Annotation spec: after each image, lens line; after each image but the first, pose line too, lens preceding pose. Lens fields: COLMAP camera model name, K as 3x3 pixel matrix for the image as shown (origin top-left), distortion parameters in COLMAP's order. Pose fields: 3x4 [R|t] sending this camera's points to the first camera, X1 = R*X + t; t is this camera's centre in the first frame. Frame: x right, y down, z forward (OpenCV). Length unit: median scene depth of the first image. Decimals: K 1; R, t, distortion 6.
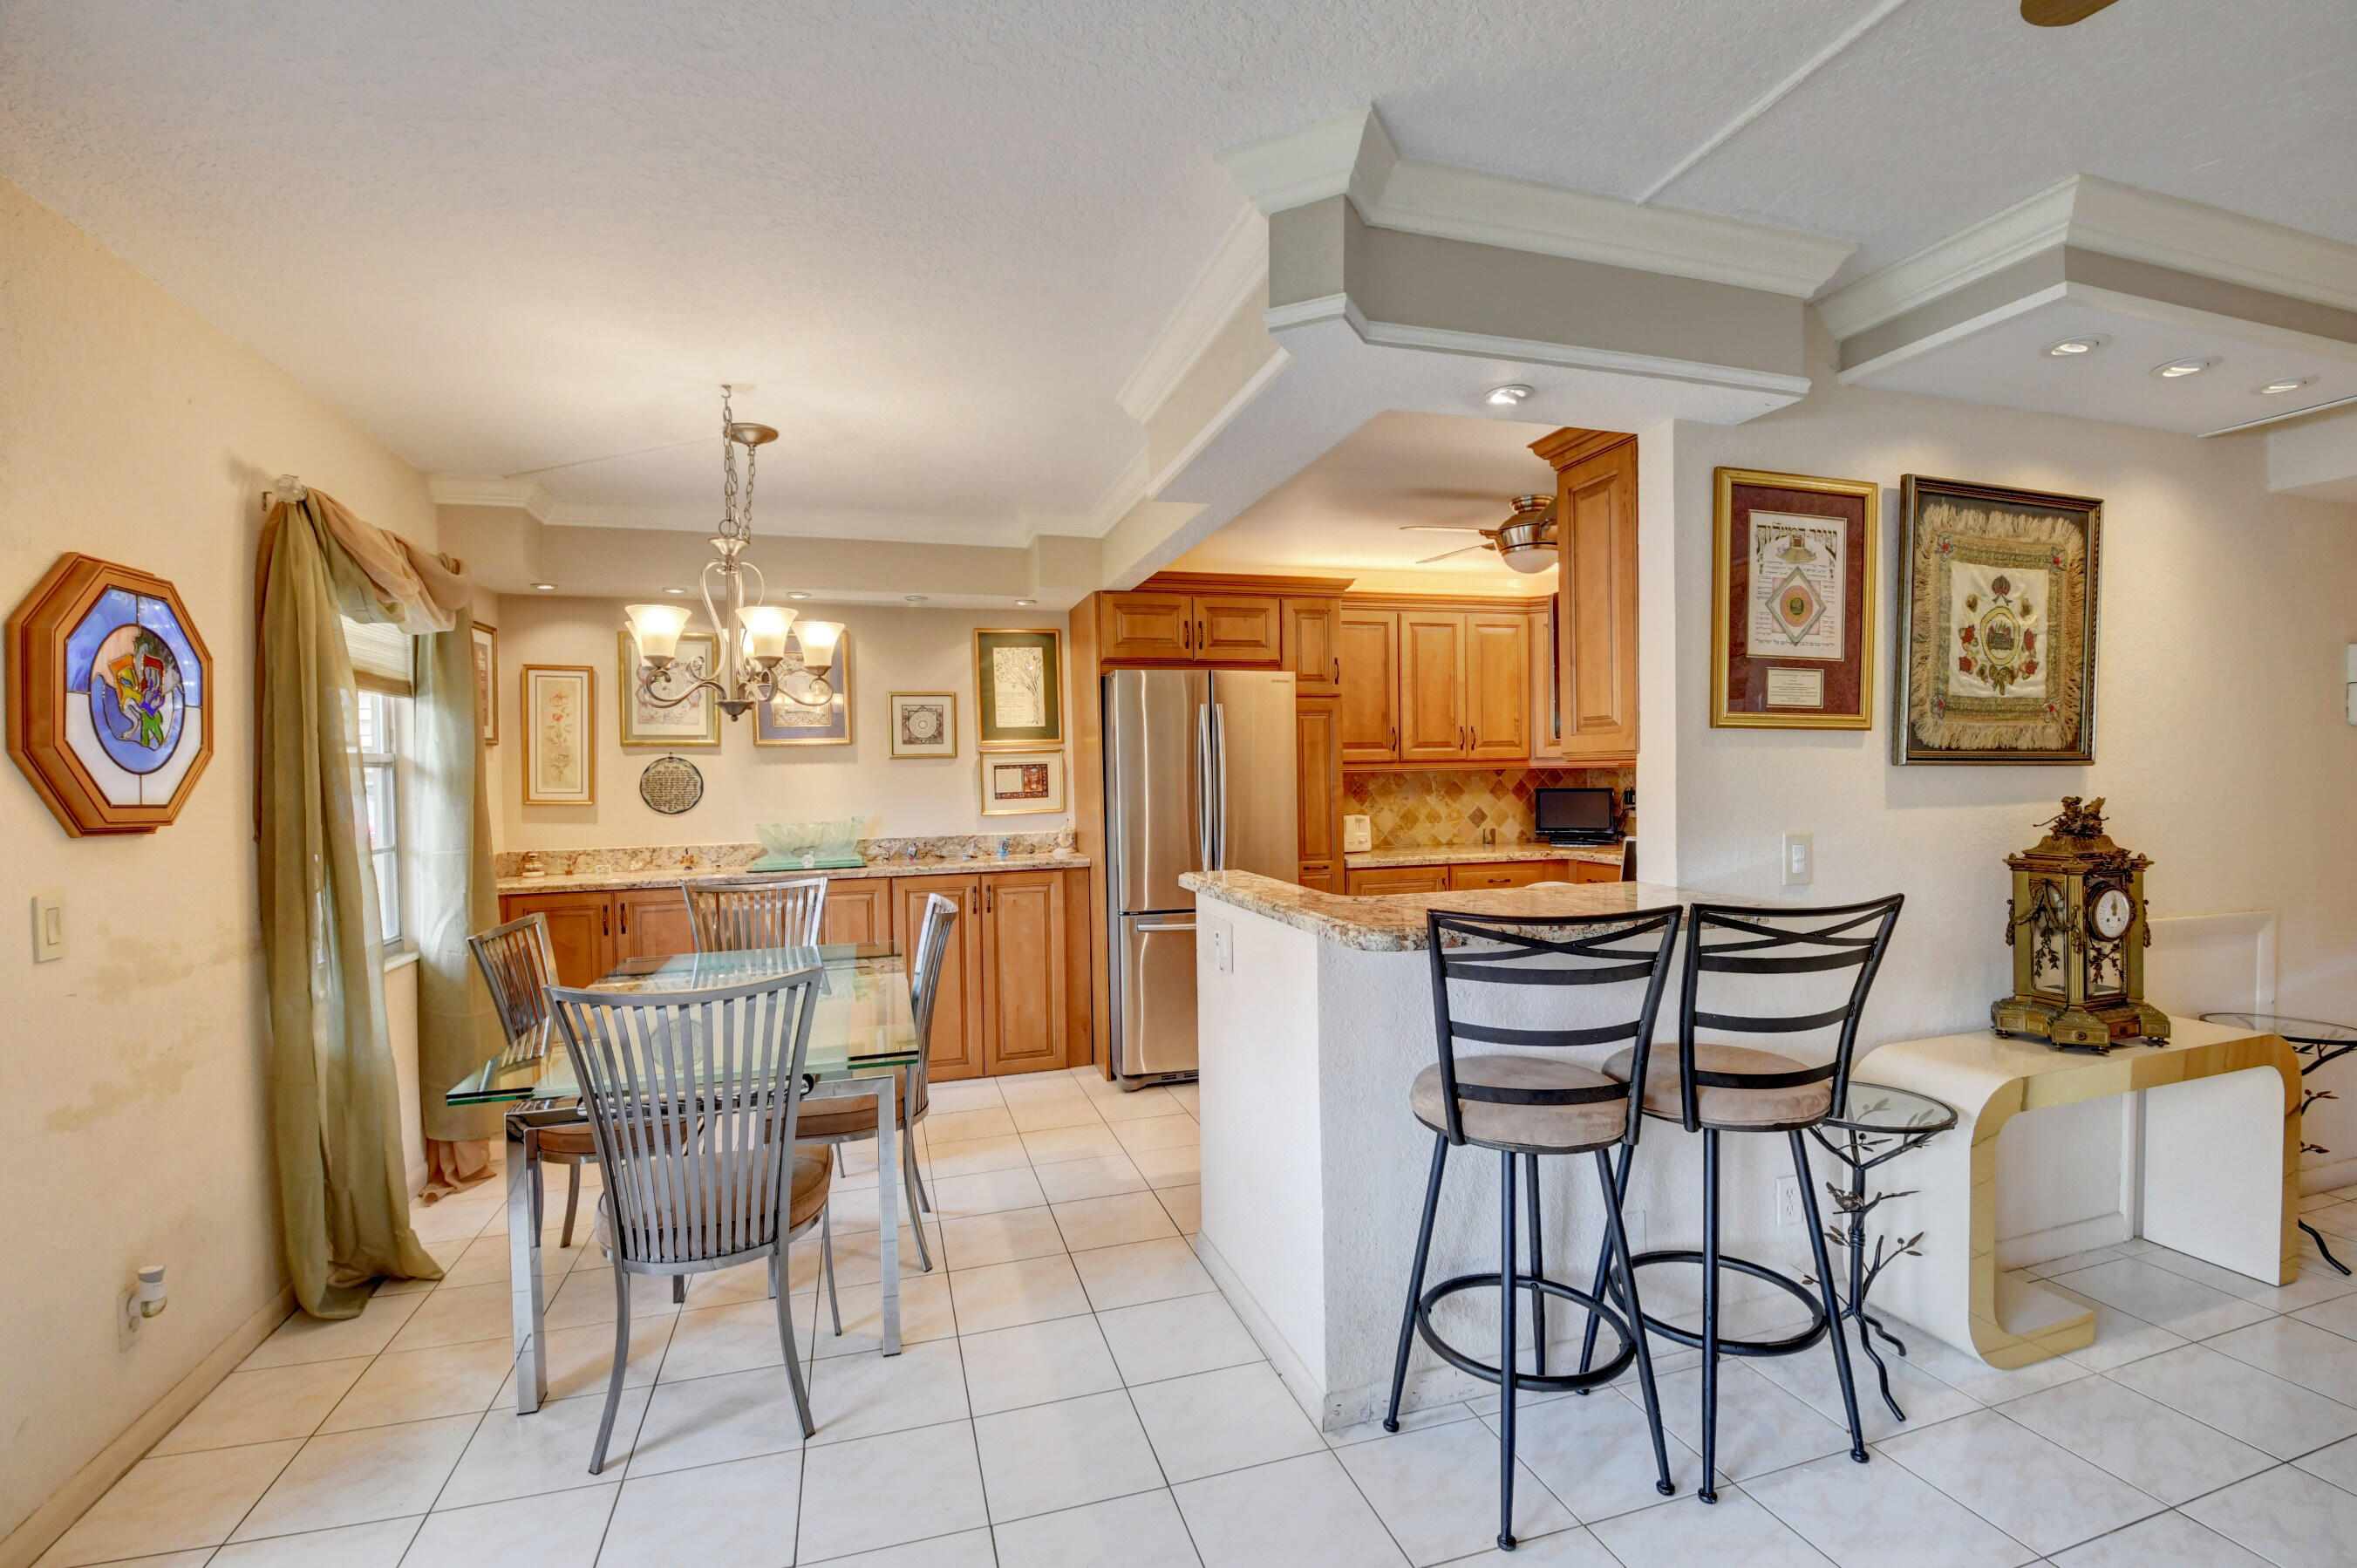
lens RADIAL K [[1042.0, 0, 1175.9], [0, 1042.0, 786.7], [0, 0, 1]] dist [0.014203, -0.017141]
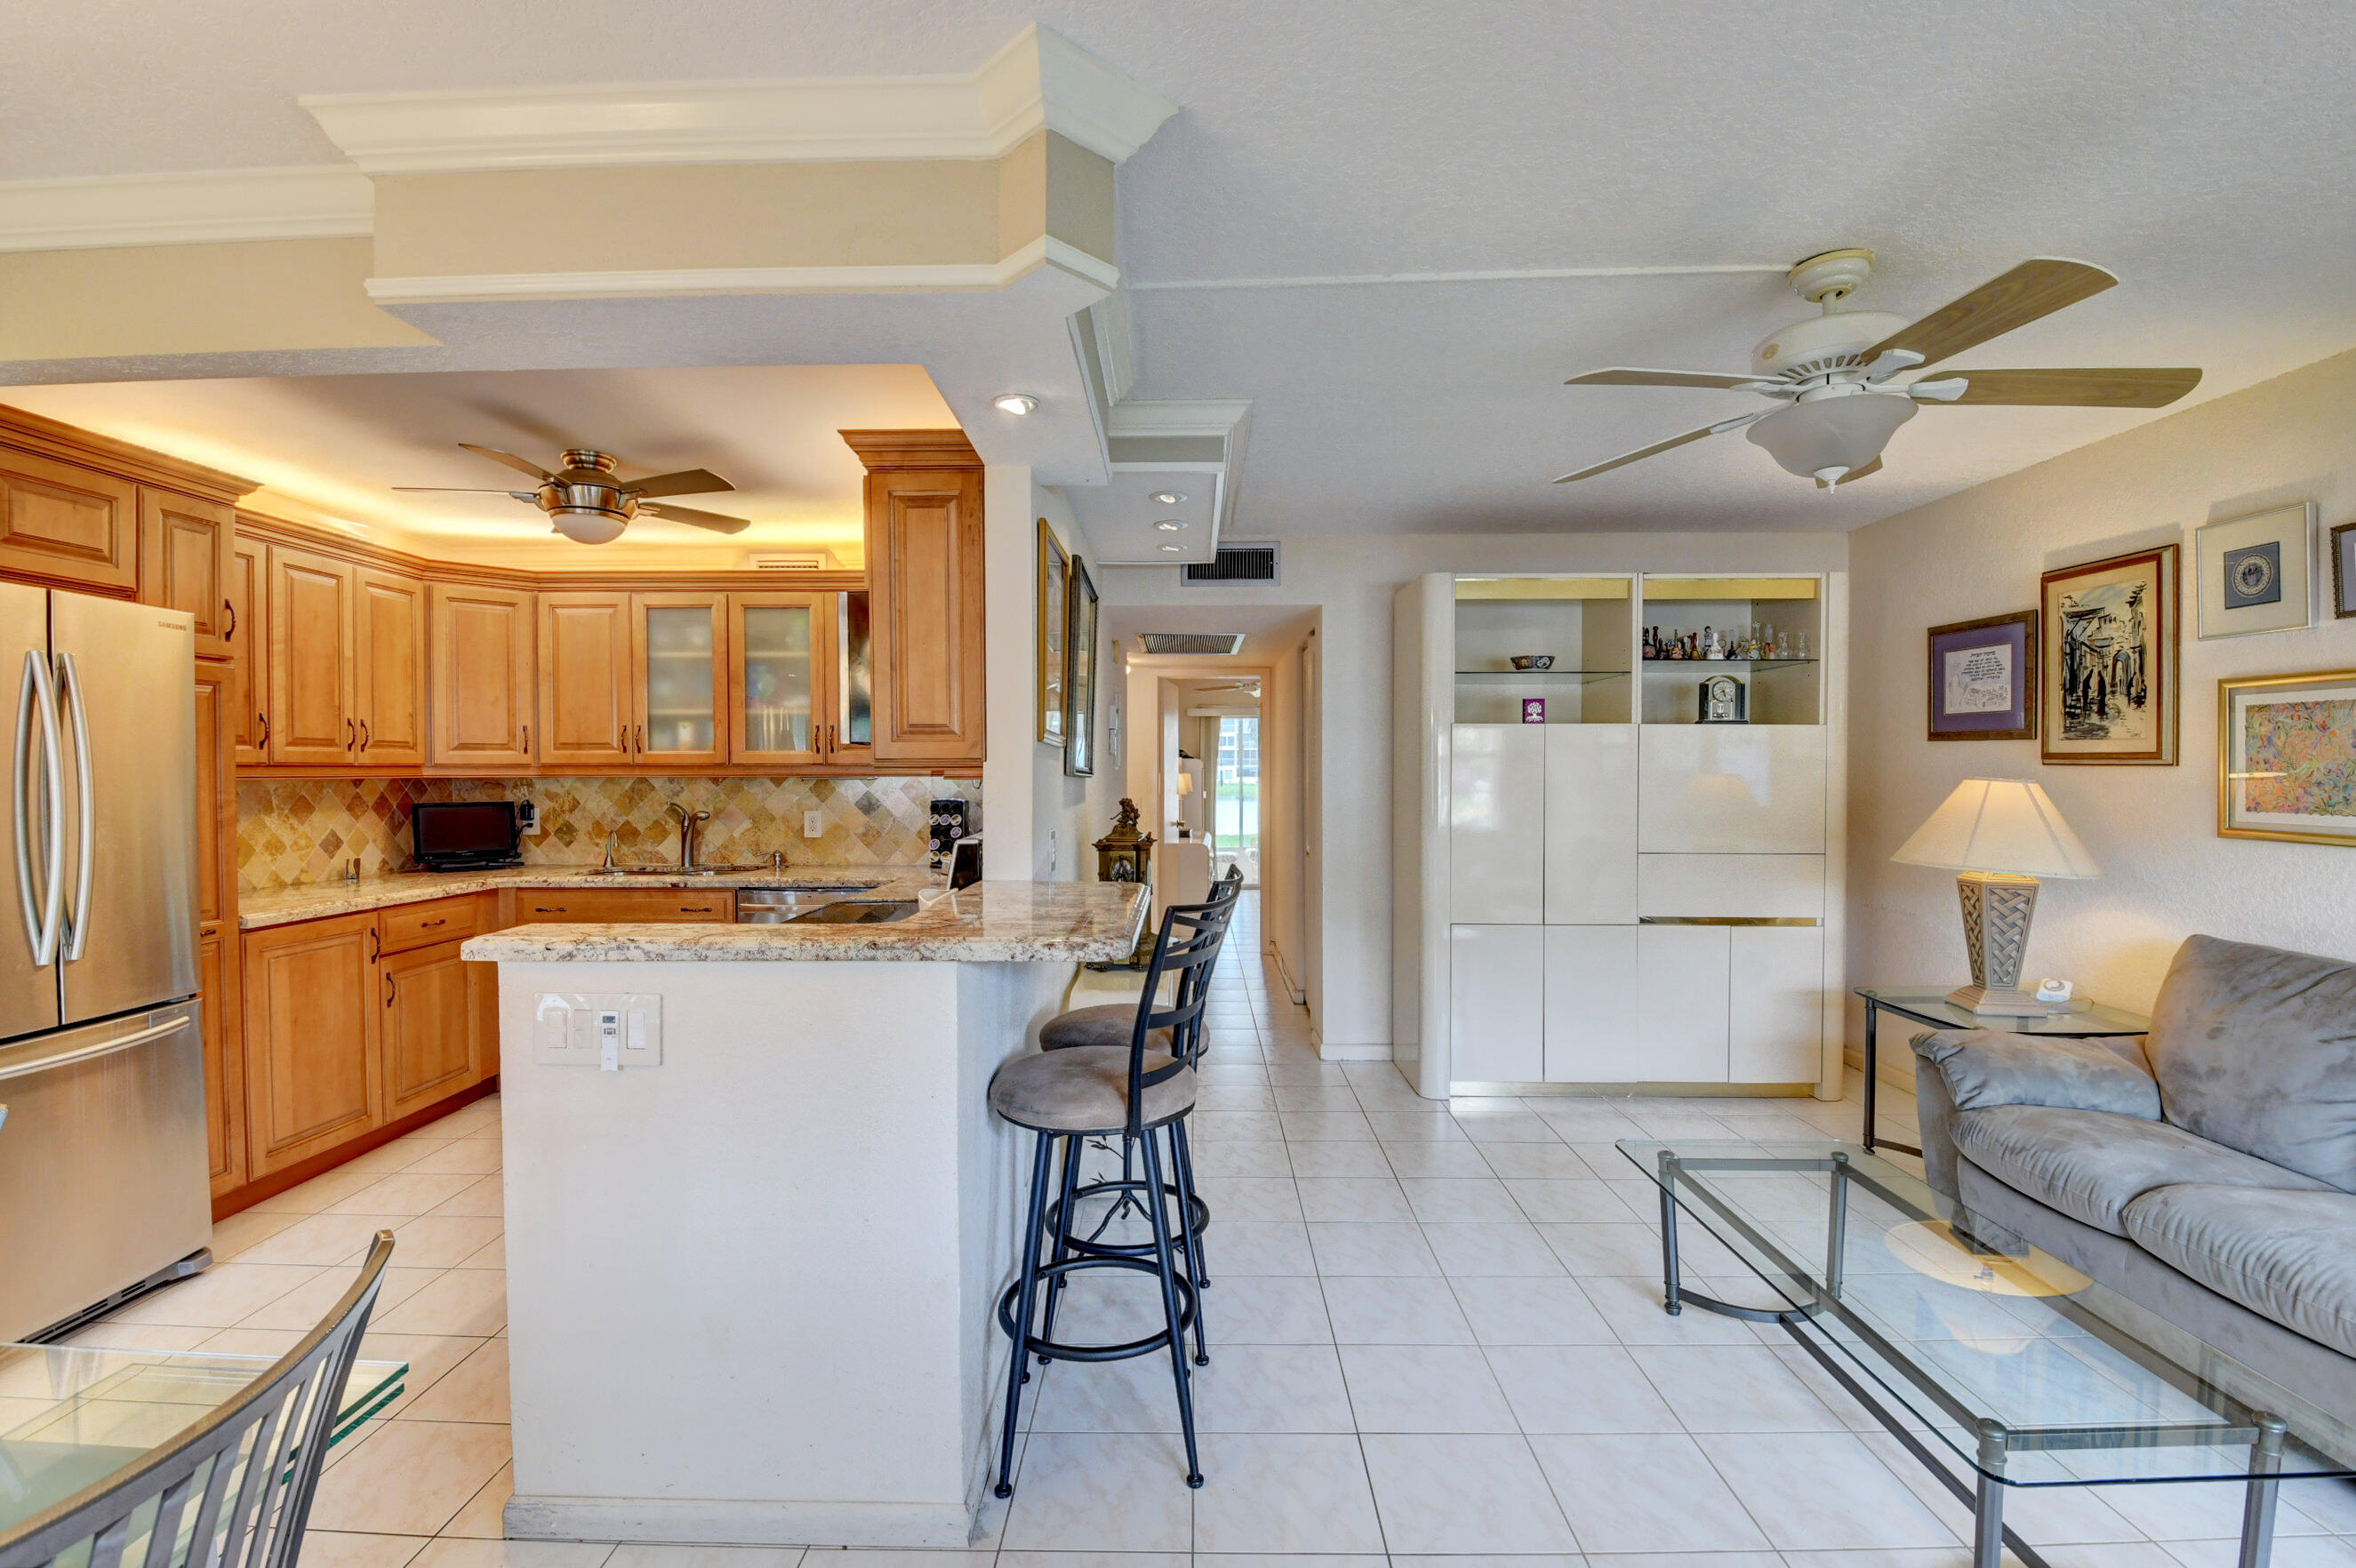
lens RADIAL K [[1054.8, 0, 1169.5], [0, 1054.8, 784.5], [0, 0, 1]] dist [0.015235, -0.026036]
pose [[0.307837, 0.004848, 0.951427, -0.336420], [0.012539, 0.999880, -0.009152, 0.002548], [-0.951357, 0.014747, 0.307739, 0.312063]]
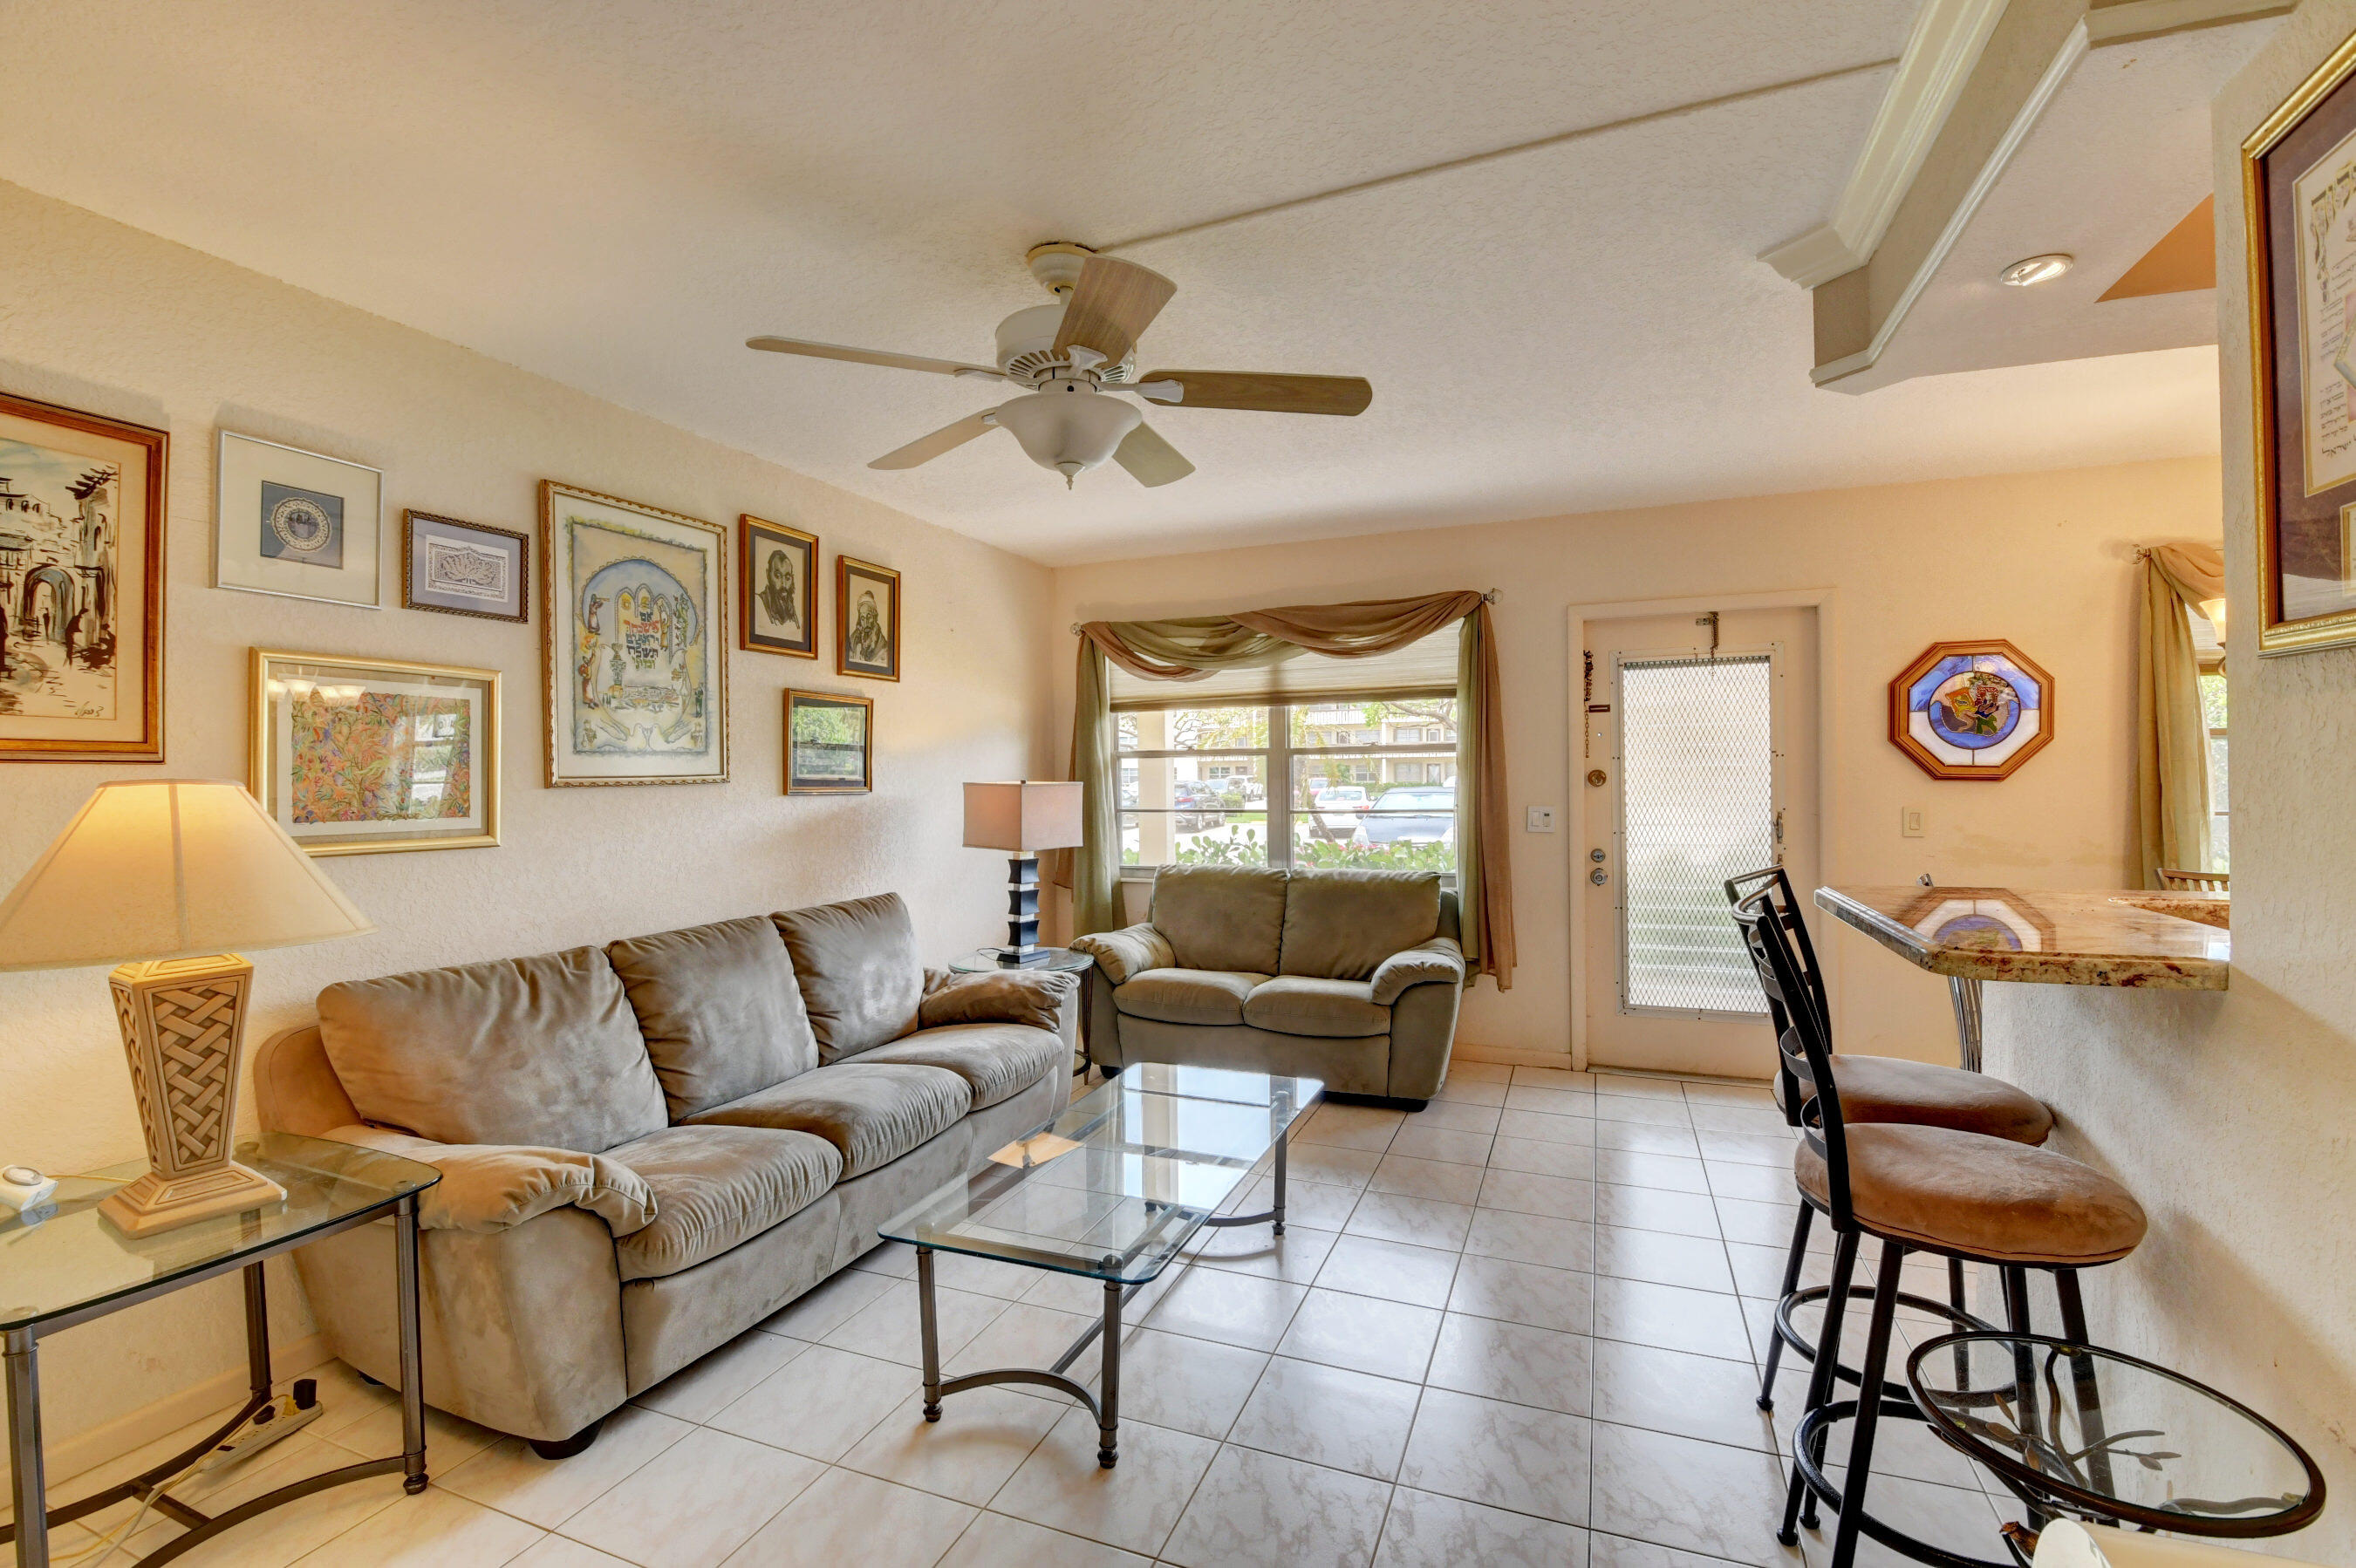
lens RADIAL K [[1037.6, 0, 1174.3], [0, 1037.6, 779.6], [0, 0, 1]] dist [0.009032, -0.024368]
pose [[-0.625362, 0.025846, -0.779907, 0.745409], [0.009059, 0.999624, 0.025863, -0.009950], [0.780283, 0.009108, -0.625361, 0.552691]]
